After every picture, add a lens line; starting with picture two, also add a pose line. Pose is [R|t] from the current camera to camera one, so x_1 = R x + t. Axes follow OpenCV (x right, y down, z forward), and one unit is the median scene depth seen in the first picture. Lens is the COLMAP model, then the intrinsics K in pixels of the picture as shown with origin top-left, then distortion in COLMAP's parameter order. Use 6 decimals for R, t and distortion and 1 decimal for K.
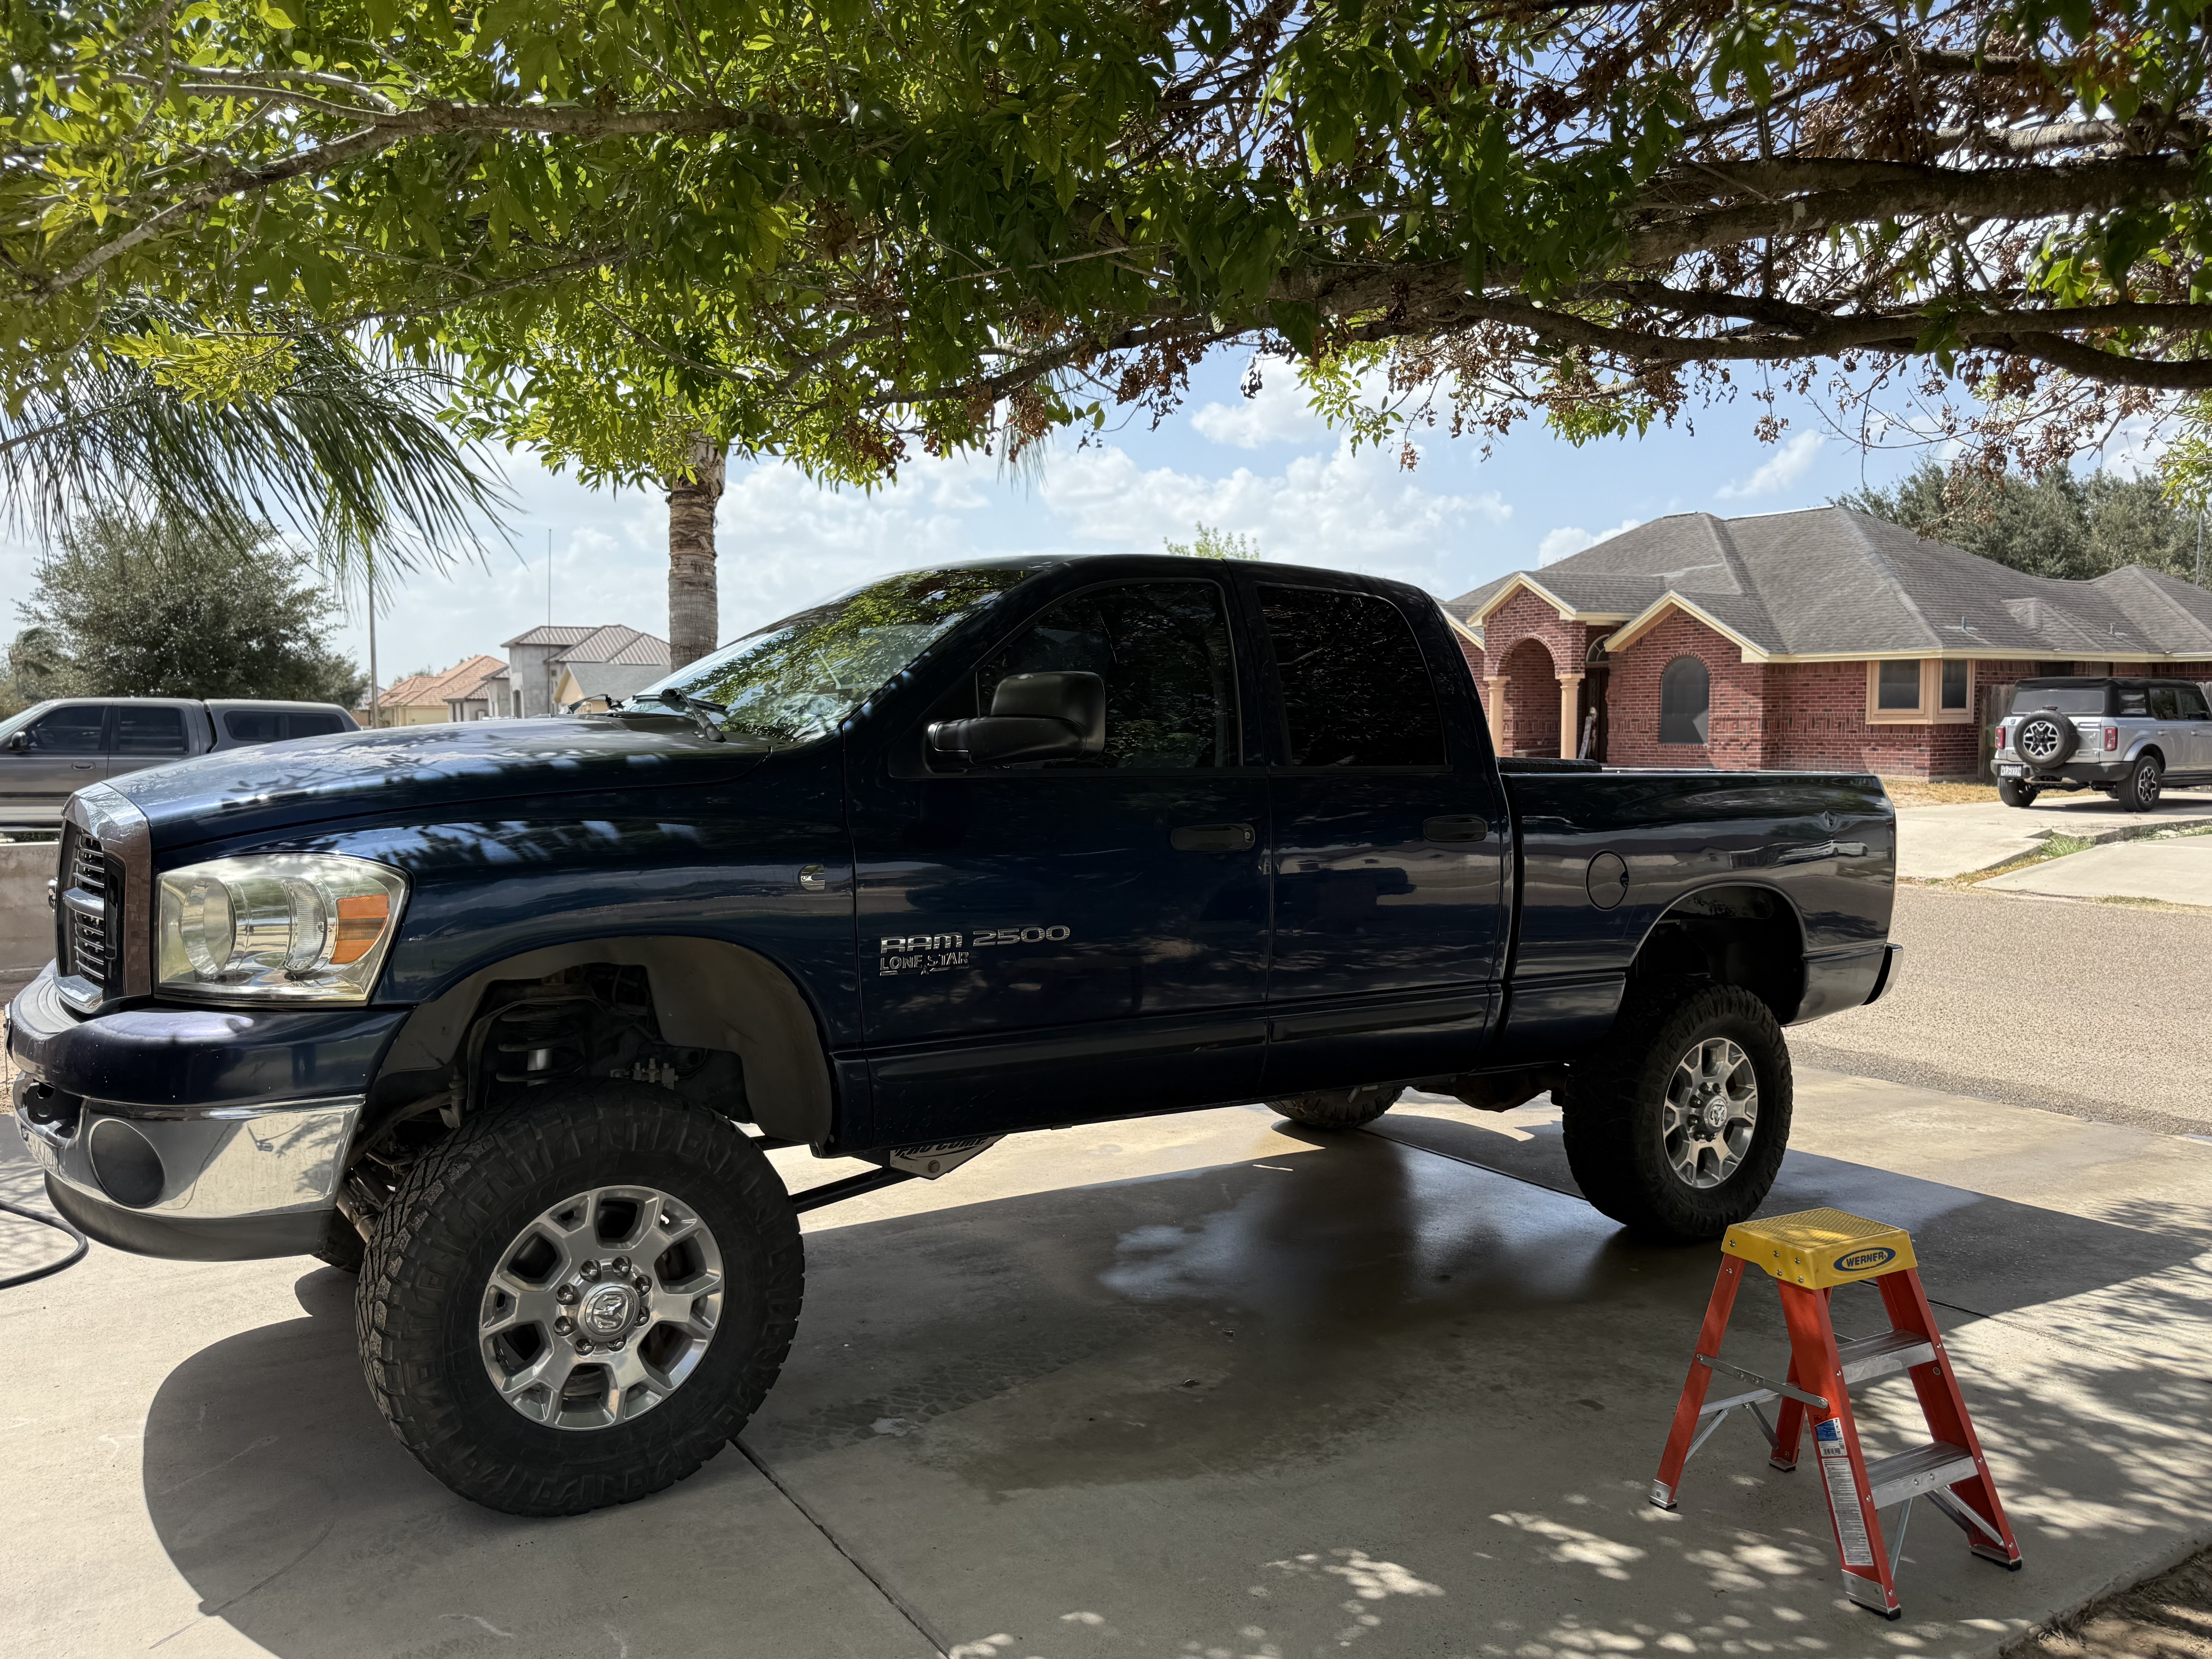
lens RADIAL K [[1608.1, 0, 1105.5], [0, 1608.1, 829.7], [0, 0, 1]] dist [-0.005226, -0.003419]
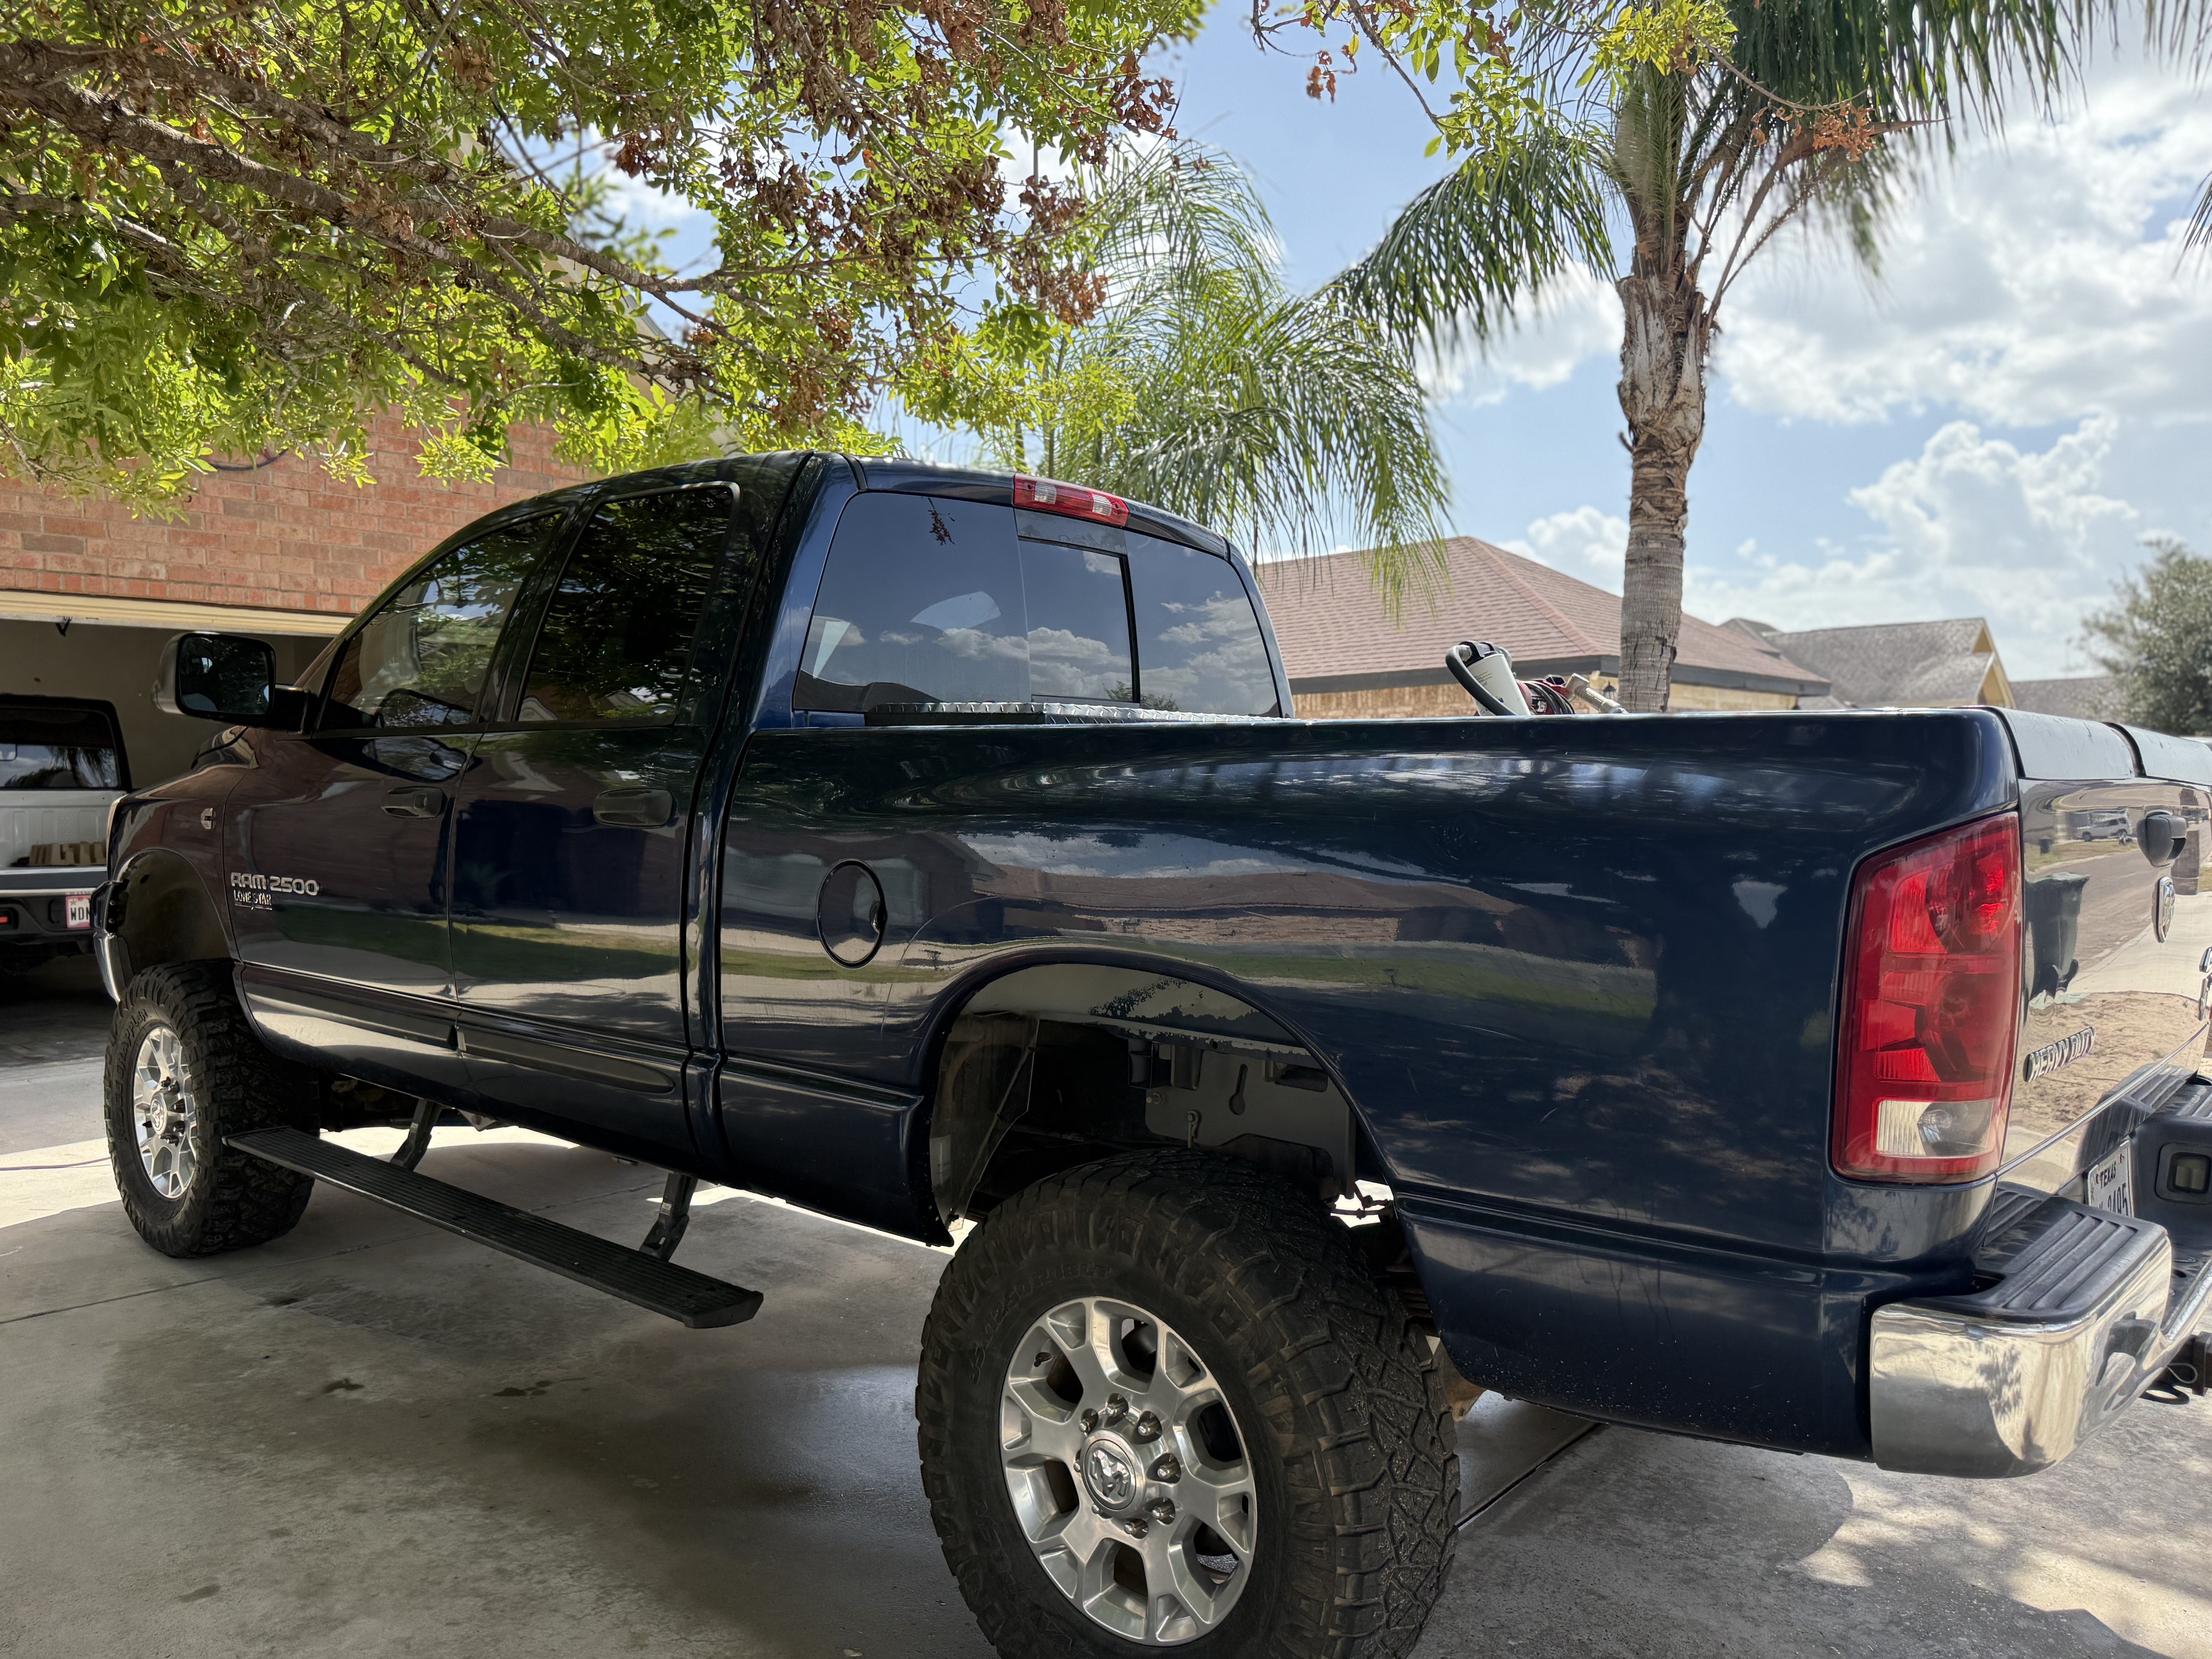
lens RADIAL K [[1608.1, 0, 1105.1], [0, 1608.1, 830.5], [0, 0, 1]] dist [-0.005226, -0.003419]
pose [[0.286142, 0.040065, -0.957349, 1.099613], [-0.052566, 0.998277, 0.026066, -0.041725], [0.956744, 0.042865, 0.287755, 1.139698]]
